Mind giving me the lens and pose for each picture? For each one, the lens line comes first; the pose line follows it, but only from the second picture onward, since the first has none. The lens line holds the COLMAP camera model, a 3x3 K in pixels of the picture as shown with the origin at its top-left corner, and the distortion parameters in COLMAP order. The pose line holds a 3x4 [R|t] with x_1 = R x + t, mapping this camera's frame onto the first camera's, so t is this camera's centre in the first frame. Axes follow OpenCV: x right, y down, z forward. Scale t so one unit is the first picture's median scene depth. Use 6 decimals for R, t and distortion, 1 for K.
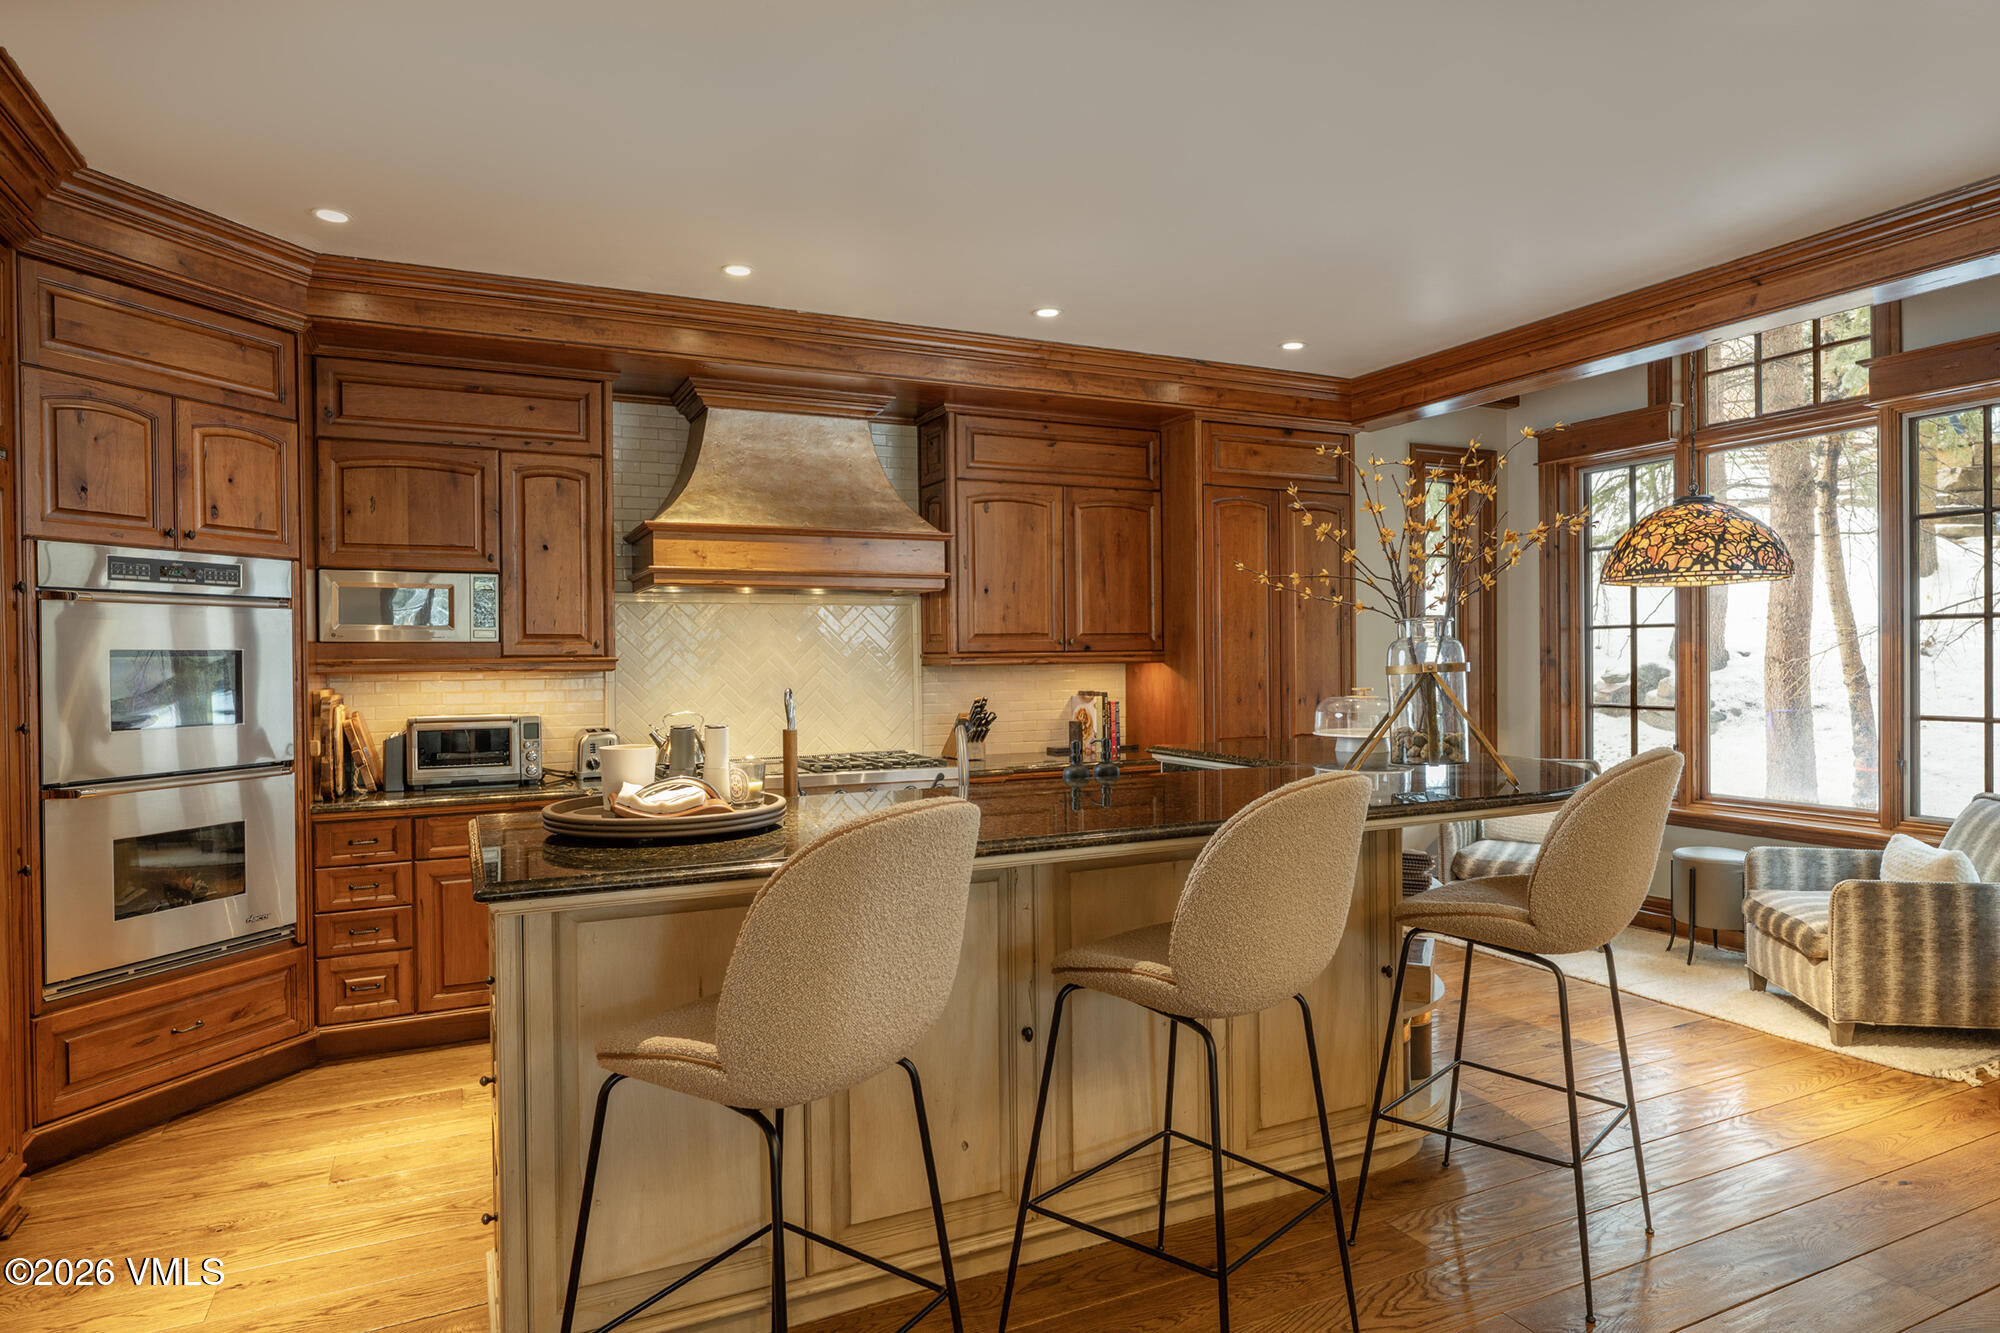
lens RADIAL K [[1147.6, 0, 999.9], [0, 1147.6, 665.3], [0, 0, 1]] dist [-0.006610, -0.000121]
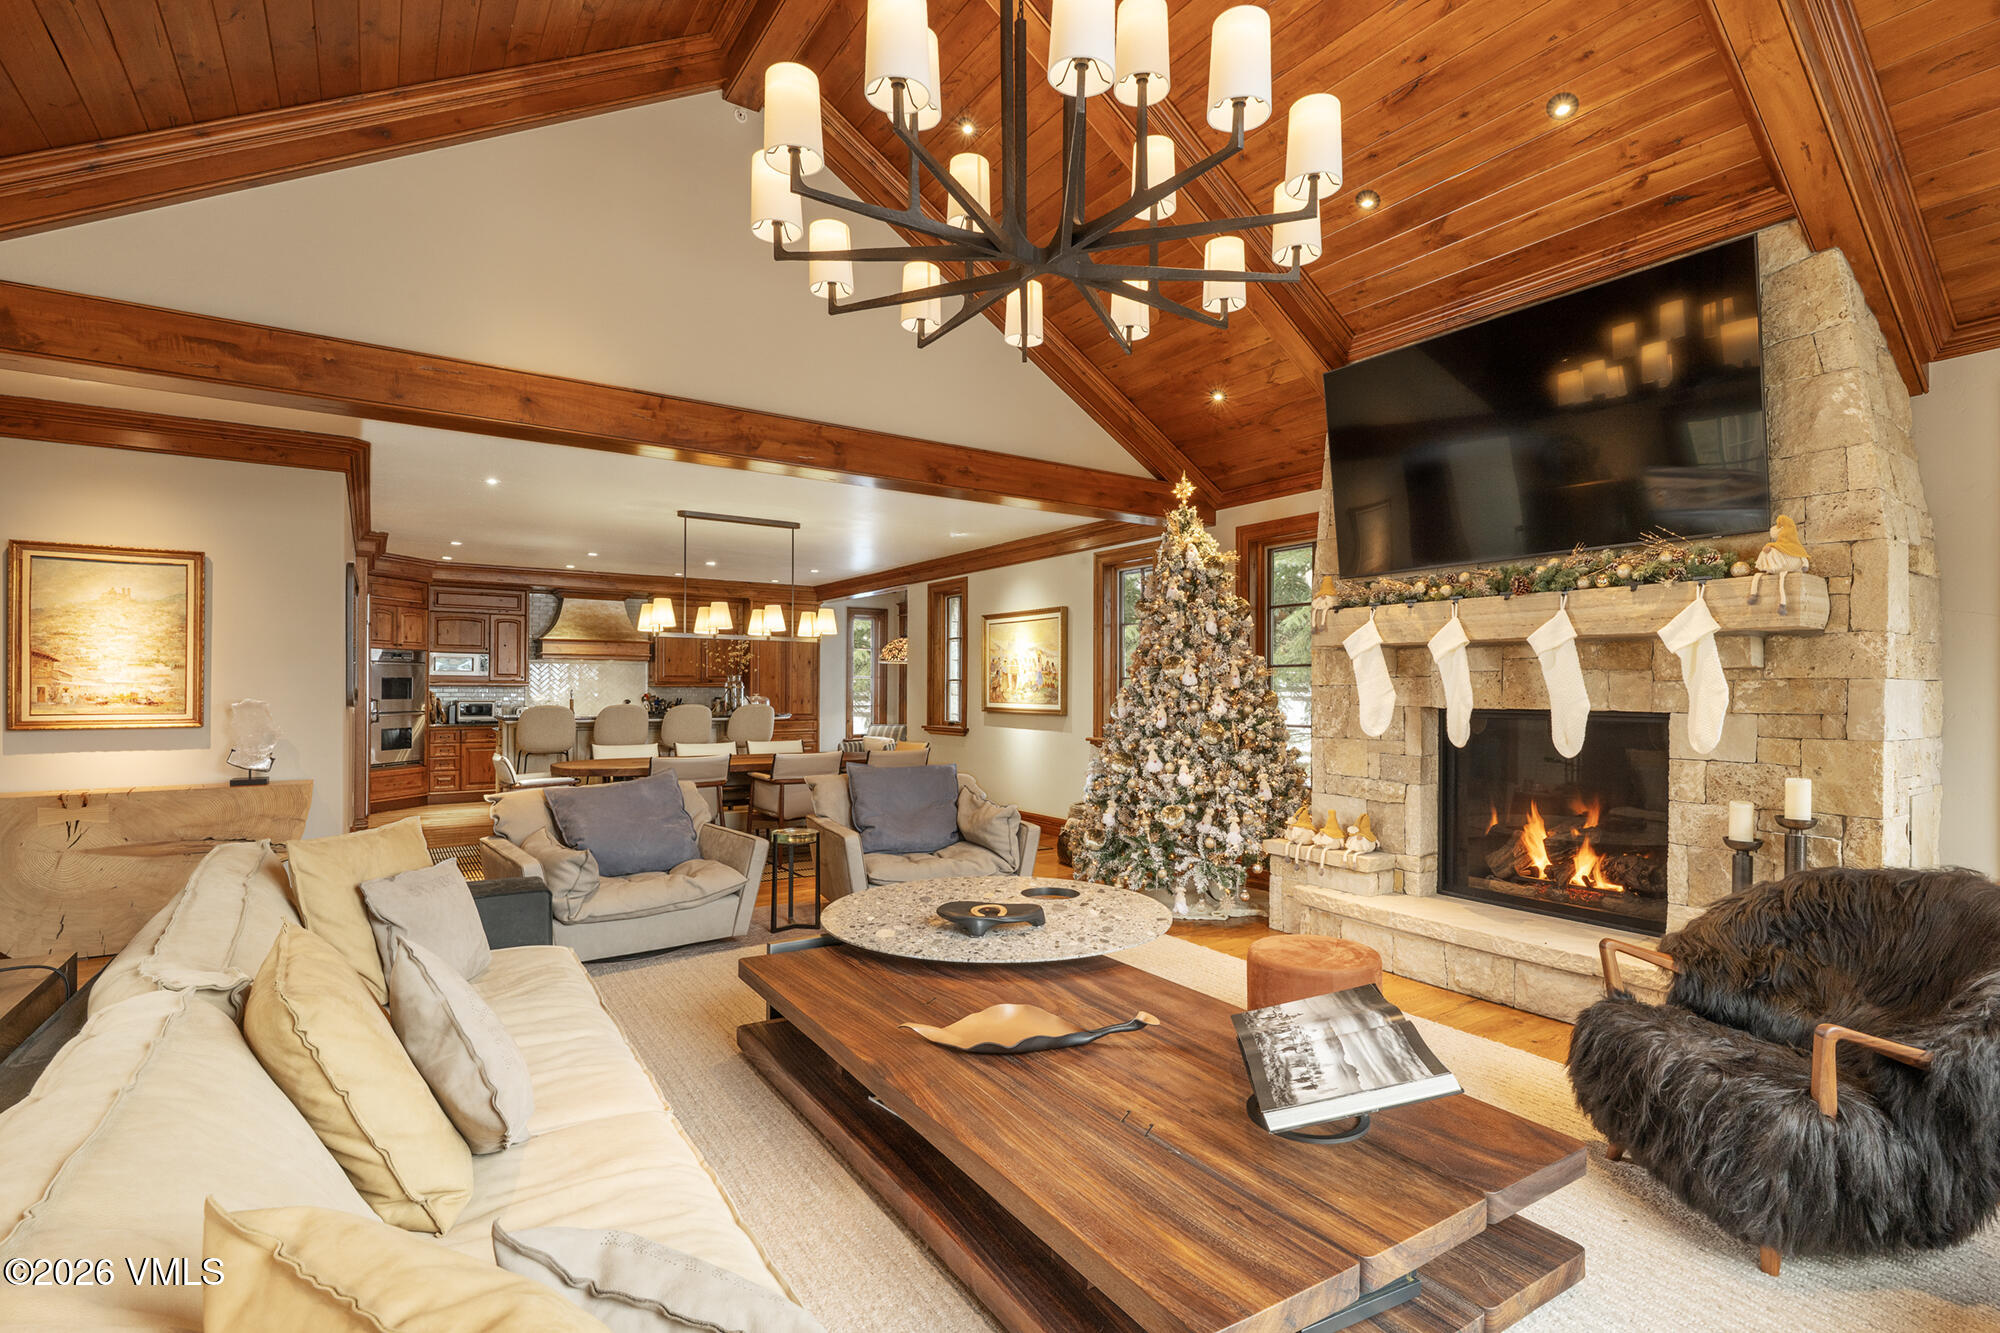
lens RADIAL K [[929.4, 0, 1010.5], [0, 929.4, 688.0], [0, 0, 1]] dist [0.005981, 0.000300]
pose [[0.987946, 0.015301, 0.154040, 0.542558], [-0.014193, 0.999865, -0.008293, 0.011929], [-0.154146, 0.006007, 0.988030, -1.620805]]
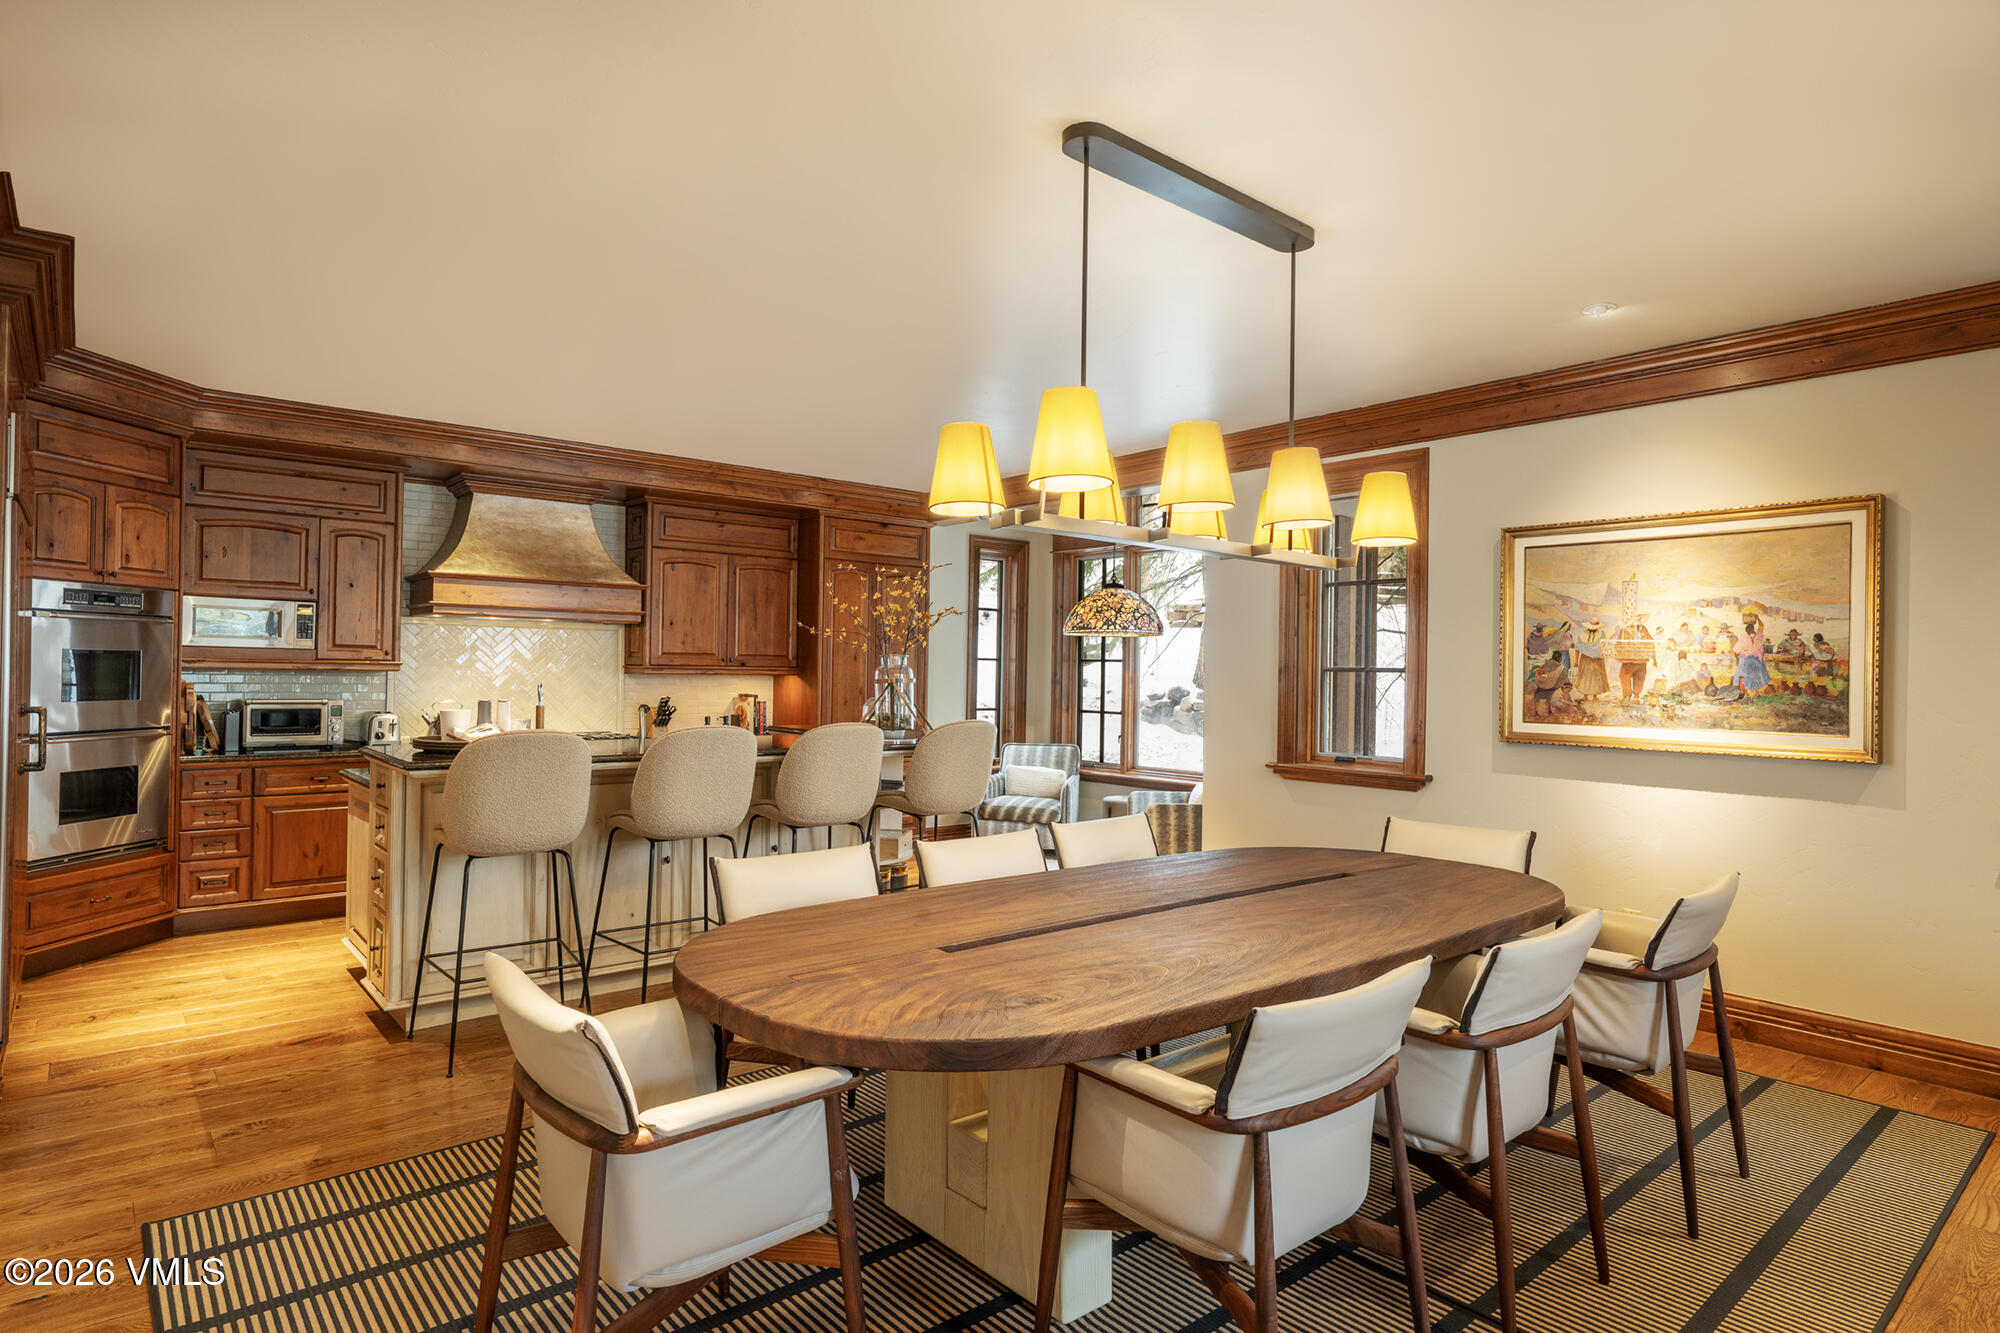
lens RADIAL K [[1076.8, 0, 1001.6], [0, 1076.8, 666.8], [0, 0, 1]] dist [-0.002578, -0.000615]
pose [[0.966172, 0.027450, 0.256434, 0.051372], [-0.024376, 0.999588, -0.015159, 0.001375], [-0.256744, 0.008395, 0.966443, -0.510116]]
